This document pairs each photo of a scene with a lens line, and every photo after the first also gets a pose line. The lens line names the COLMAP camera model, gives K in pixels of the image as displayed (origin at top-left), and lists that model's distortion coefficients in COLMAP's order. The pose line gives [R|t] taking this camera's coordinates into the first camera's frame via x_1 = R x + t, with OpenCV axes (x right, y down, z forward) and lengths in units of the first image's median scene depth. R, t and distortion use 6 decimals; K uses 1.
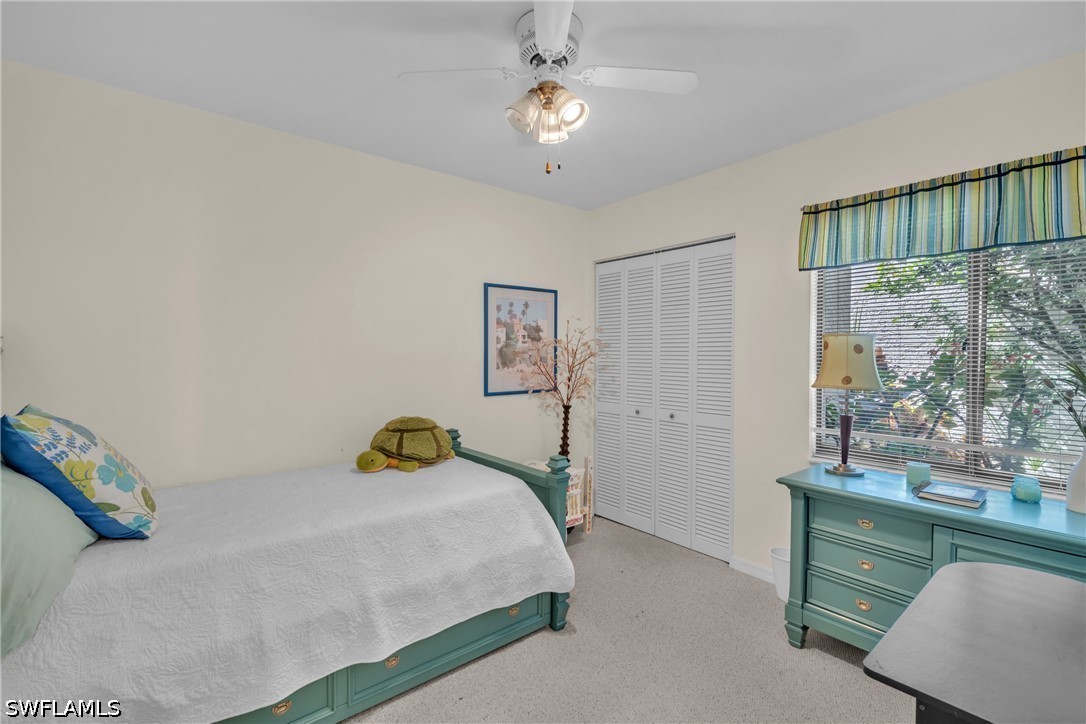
lens RADIAL K [[493.0, 0, 544.3], [0, 493.0, 363.5], [0, 0, 1]] dist [-0.012403, 0.000320]
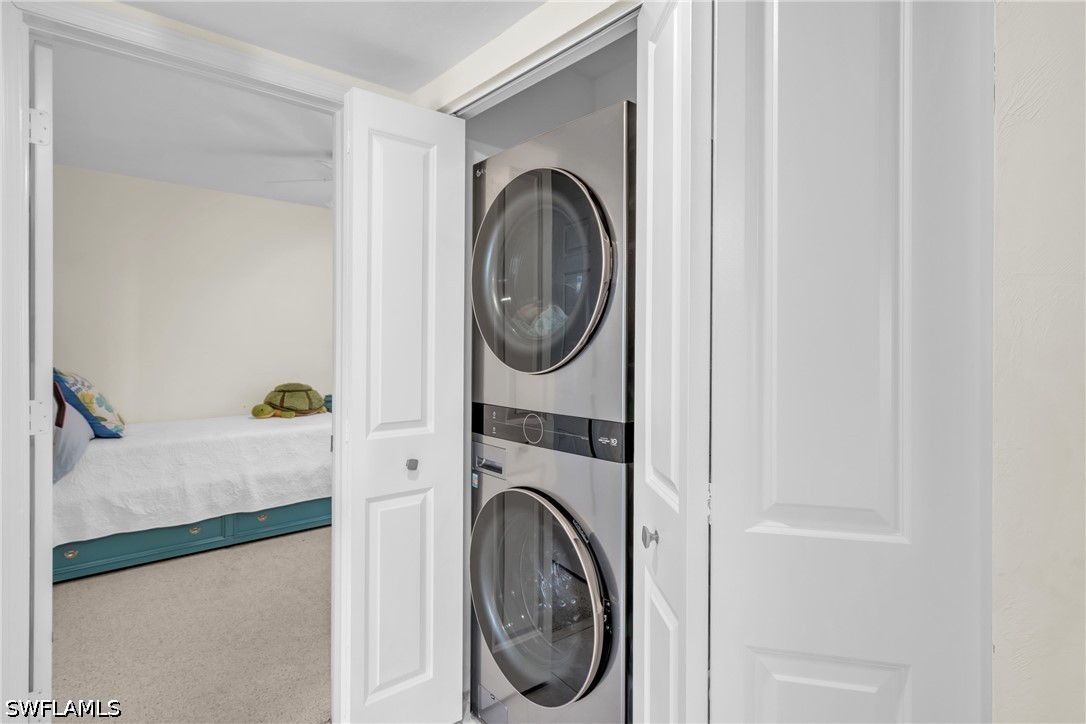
lens RADIAL K [[583.9, 0, 546.7], [0, 583.9, 352.3], [0, 0, 1]] dist [0.000301, 0.000103]
pose [[0.999785, 0.003445, 0.020431, 0.463792], [-0.003352, 0.999984, -0.004615, 0.025953], [-0.020447, 0.004545, 0.999781, -0.771584]]
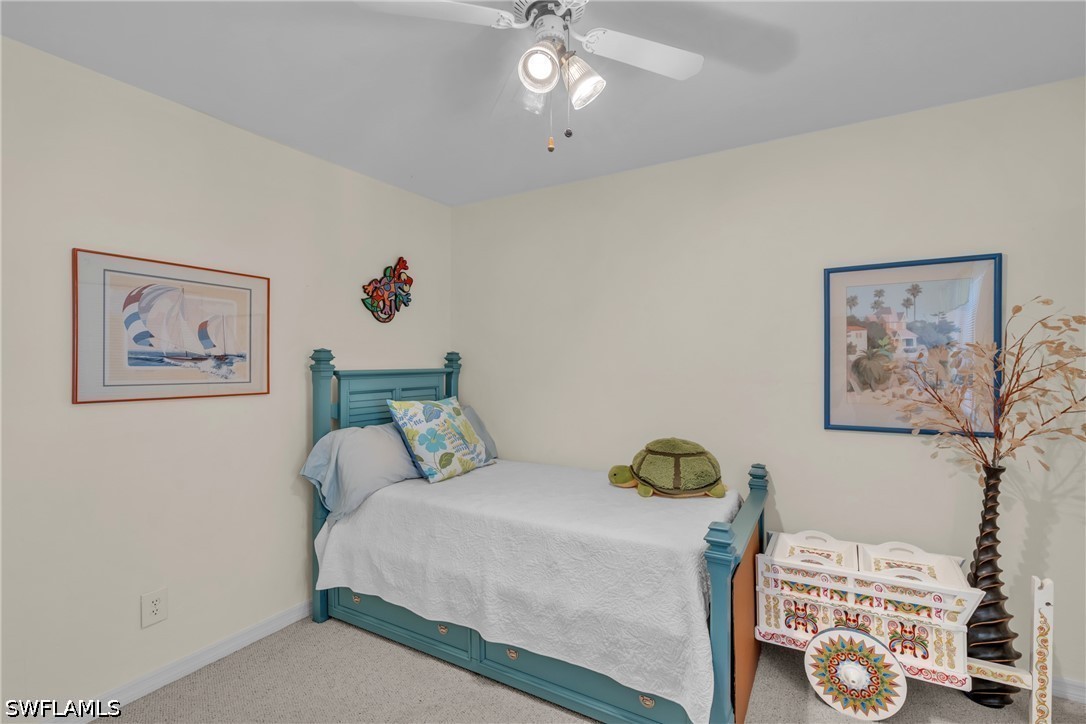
lens RADIAL K [[493.0, 0, 549.4], [0, 493.0, 365.7], [0, 0, 1]] dist [-0.012403, 0.000320]
pose [[0.332977, 0.002798, -0.942931, 0.537232], [-0.016504, 0.999860, -0.002861, -0.020670], [0.942791, 0.016515, 0.332976, 0.511343]]
